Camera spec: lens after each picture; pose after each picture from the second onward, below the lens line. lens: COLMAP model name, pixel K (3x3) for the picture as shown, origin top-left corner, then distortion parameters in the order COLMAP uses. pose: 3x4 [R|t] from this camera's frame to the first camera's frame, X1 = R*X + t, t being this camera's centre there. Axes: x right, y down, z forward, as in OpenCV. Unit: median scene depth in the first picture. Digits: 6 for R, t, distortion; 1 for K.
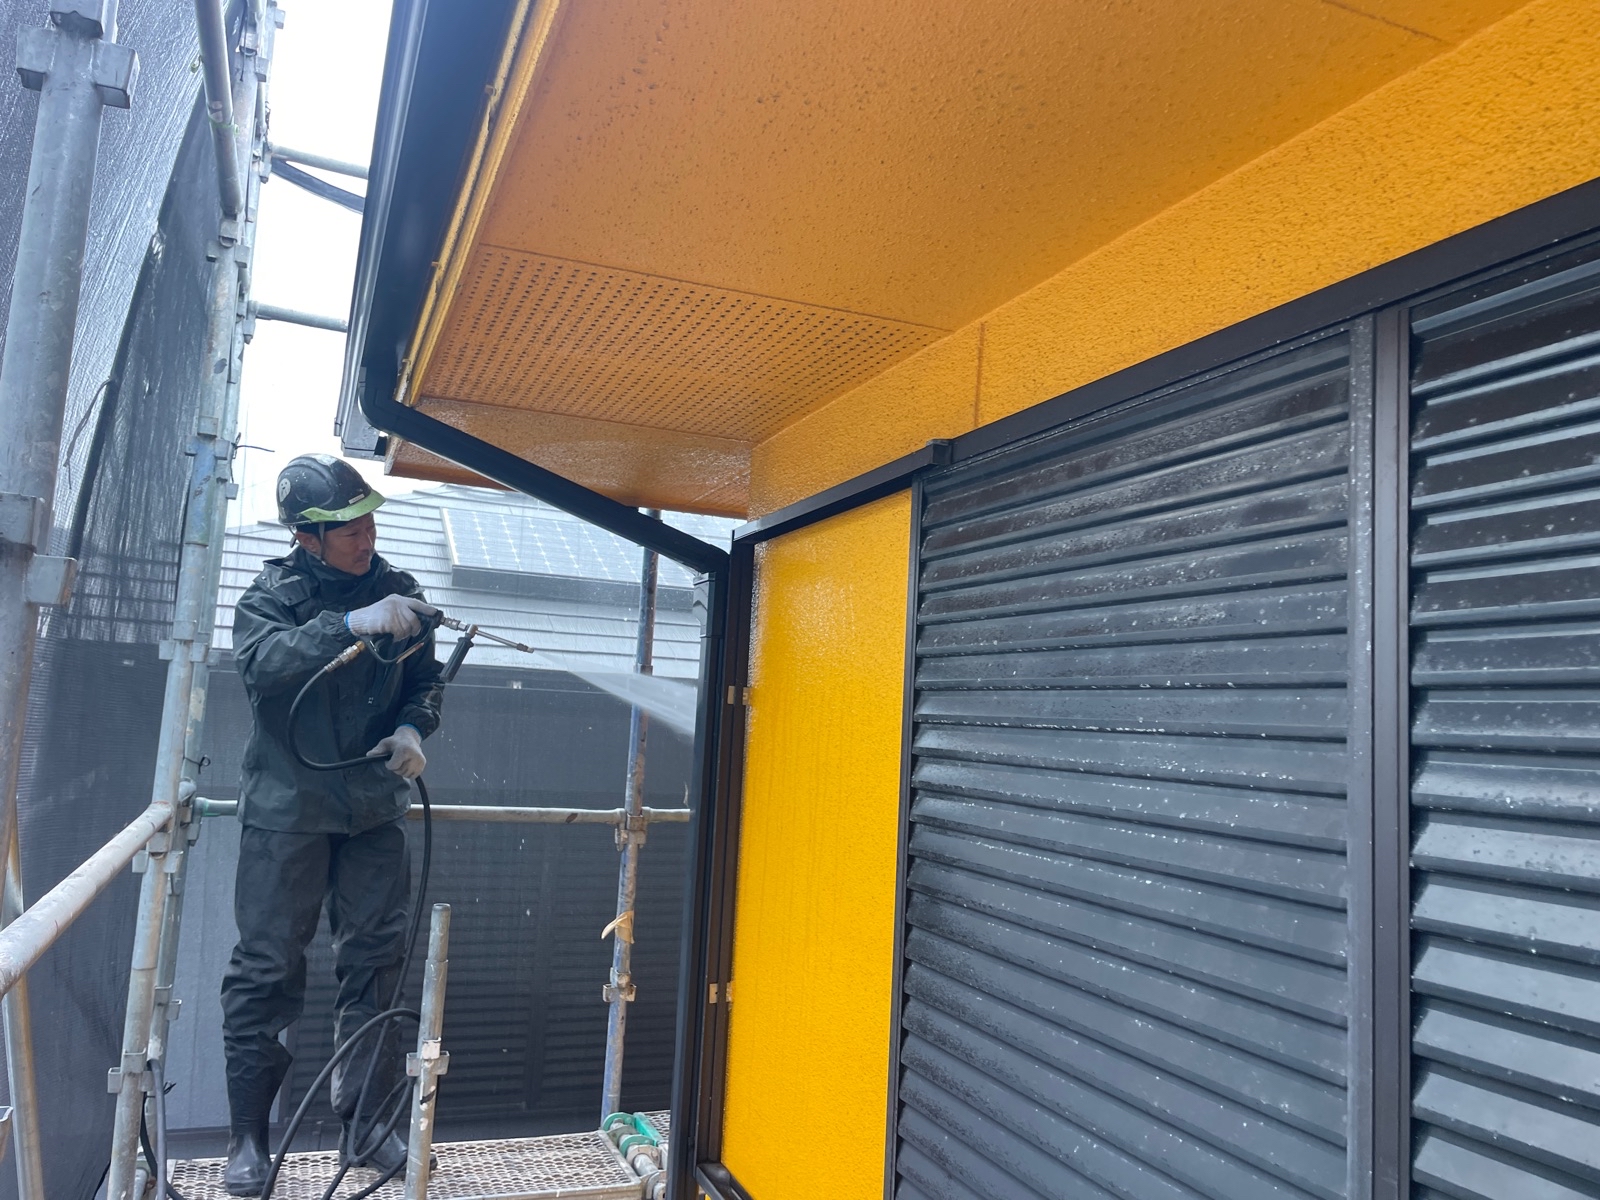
lens RADIAL K [[1216.4, 0, 800.0], [0, 1216.4, 600.0], [0, 0, 1]] dist [0.005105, -0.321317]
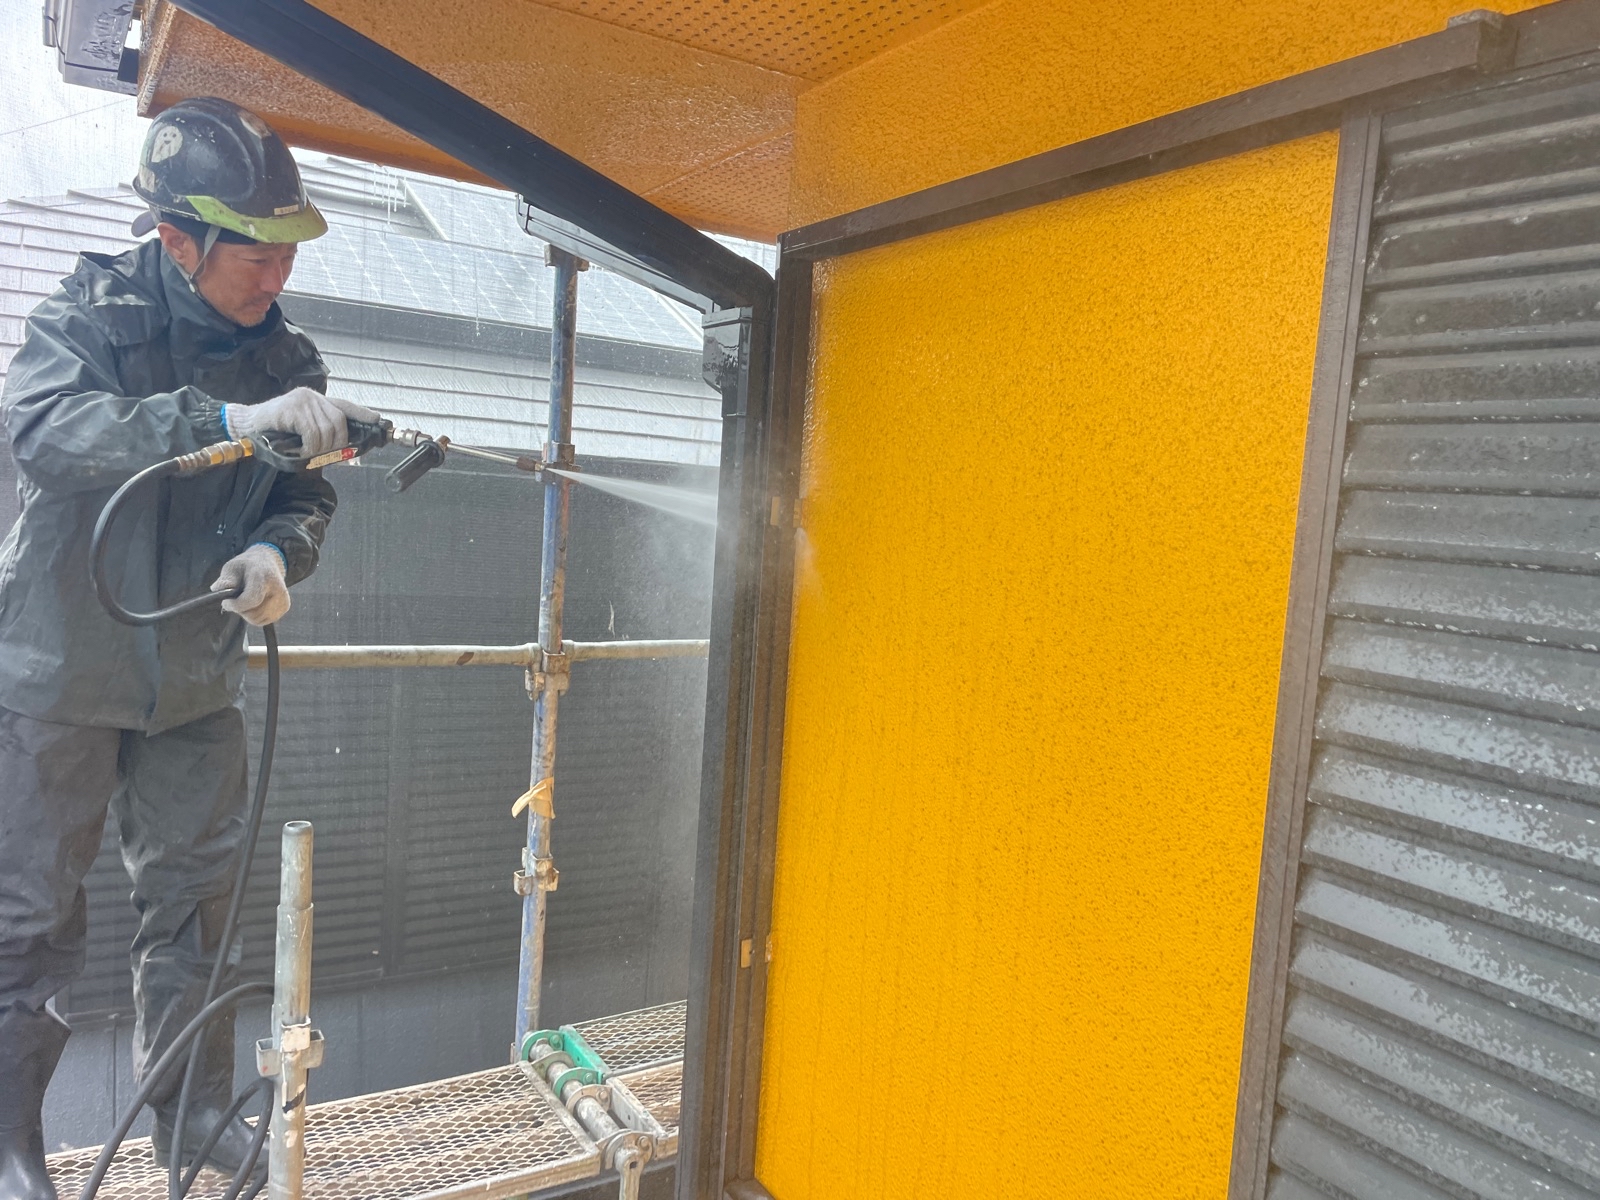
lens RADIAL K [[1214.4, 0, 885.0], [0, 1214.4, 679.8], [0, 0, 1]] dist [-0.044084, -0.072479]
pose [[0.976775, -0.009095, 0.214076, -0.098579], [-0.045350, 0.967690, 0.248030, 0.004920], [-0.209415, -0.251978, 0.944803, 0.276350]]
